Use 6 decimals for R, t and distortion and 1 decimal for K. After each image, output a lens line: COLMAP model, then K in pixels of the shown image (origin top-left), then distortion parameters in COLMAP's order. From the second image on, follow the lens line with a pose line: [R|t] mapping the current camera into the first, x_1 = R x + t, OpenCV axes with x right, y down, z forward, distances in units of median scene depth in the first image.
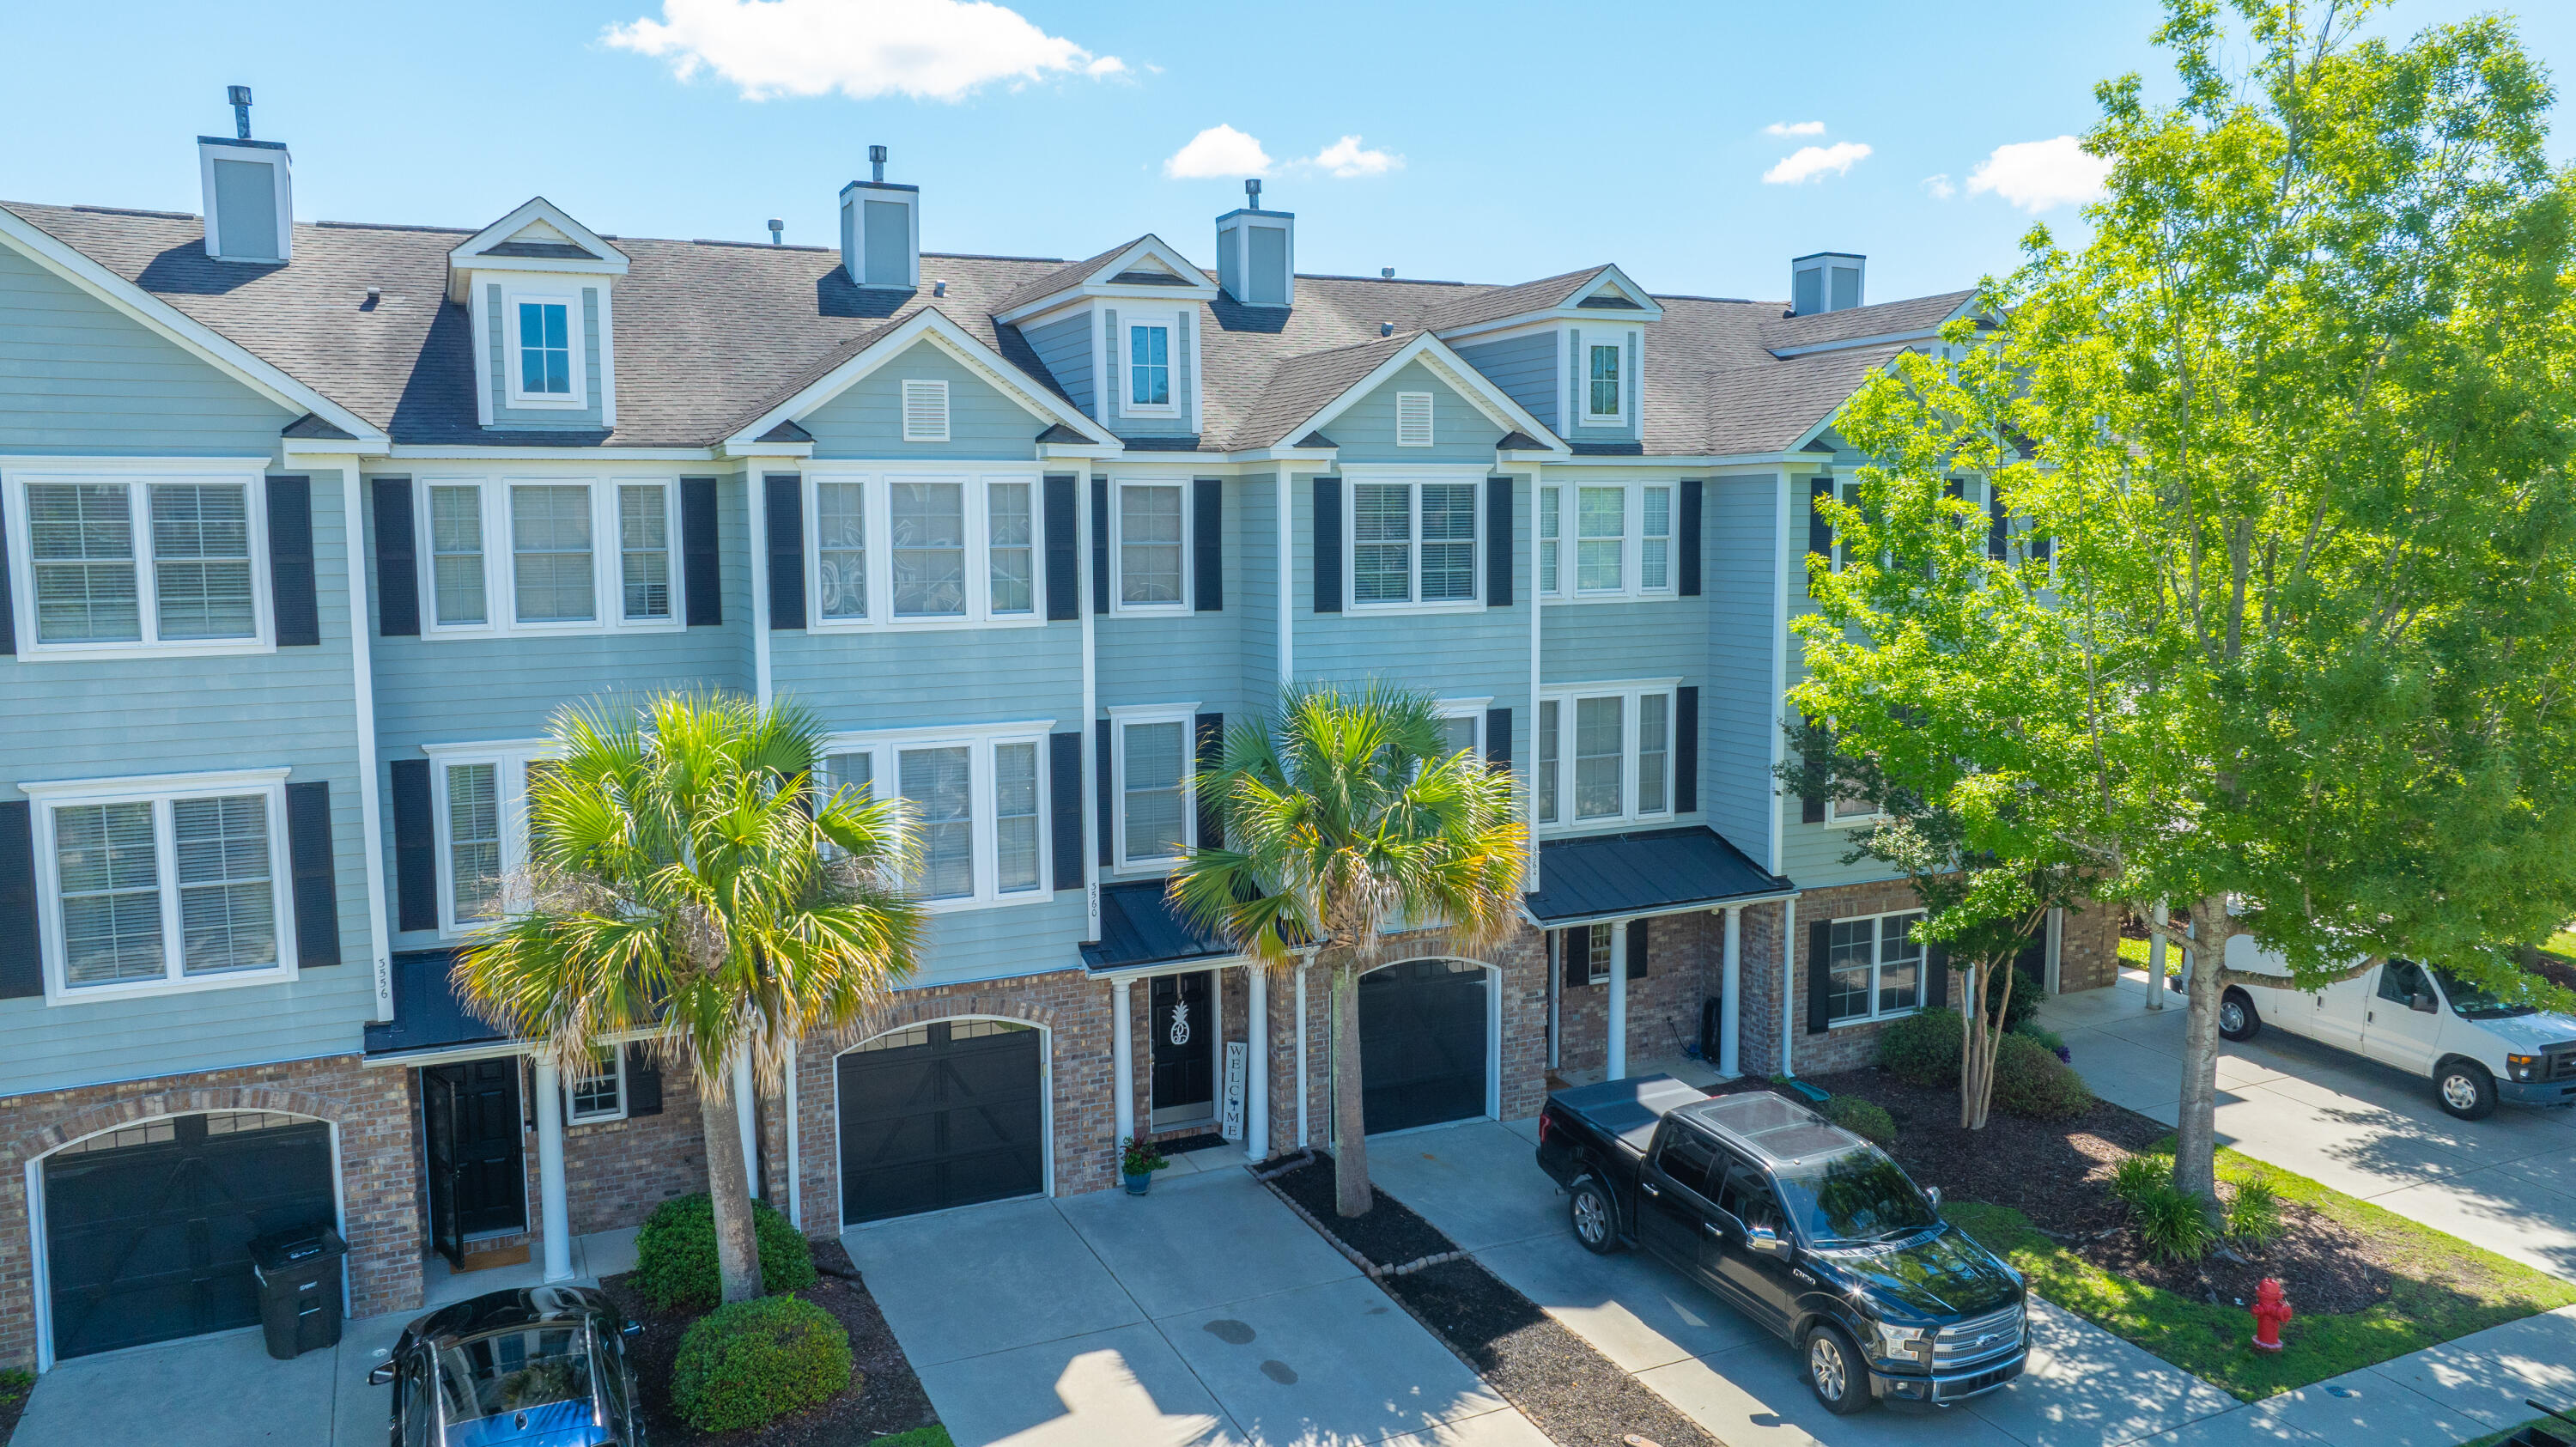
lens RADIAL K [[1802.6, 0, 1288.0], [0, 1802.6, 723.5], [0, 0, 1]] dist [-0.021859, -0.002232]
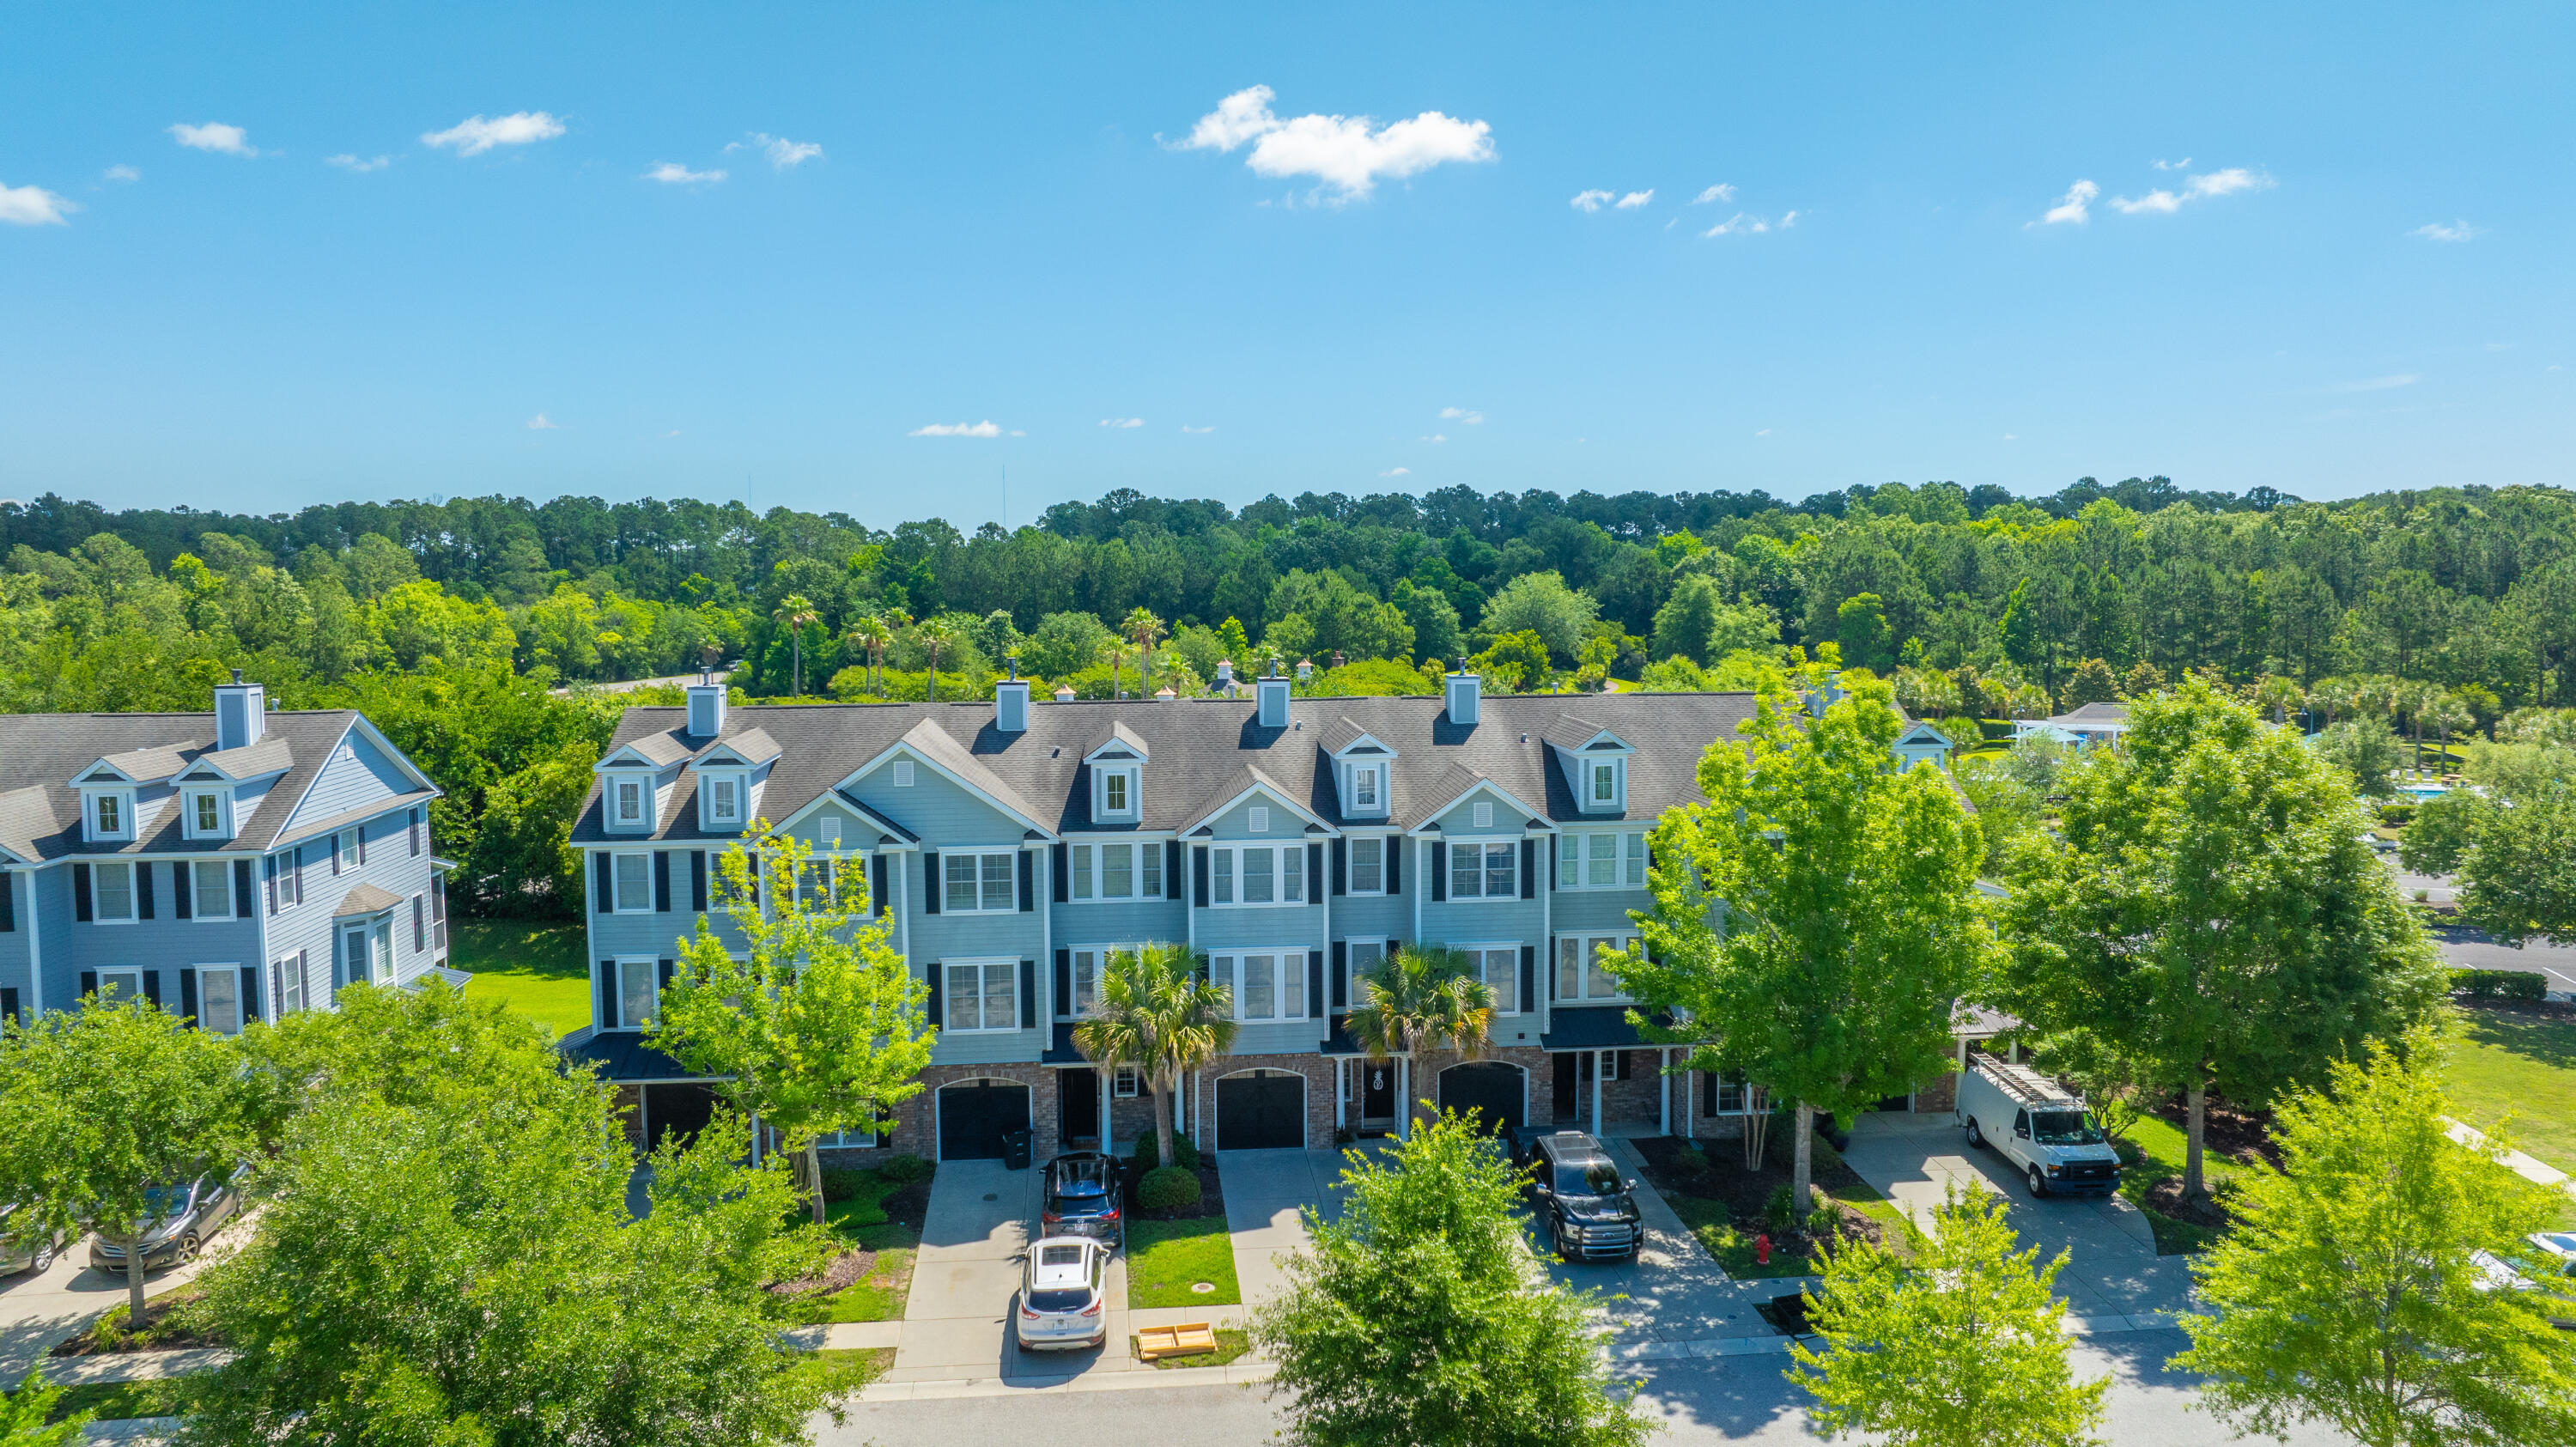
lens RADIAL K [[1802.6, 0, 1288.0], [0, 1802.6, 723.5], [0, 0, 1]] dist [-0.021859, -0.002232]
pose [[0.940575, 0.028778, -0.338365, 0.678184], [-0.037626, 0.999099, -0.019618, -0.263092], [0.337496, 0.031183, 0.940810, -1.329990]]
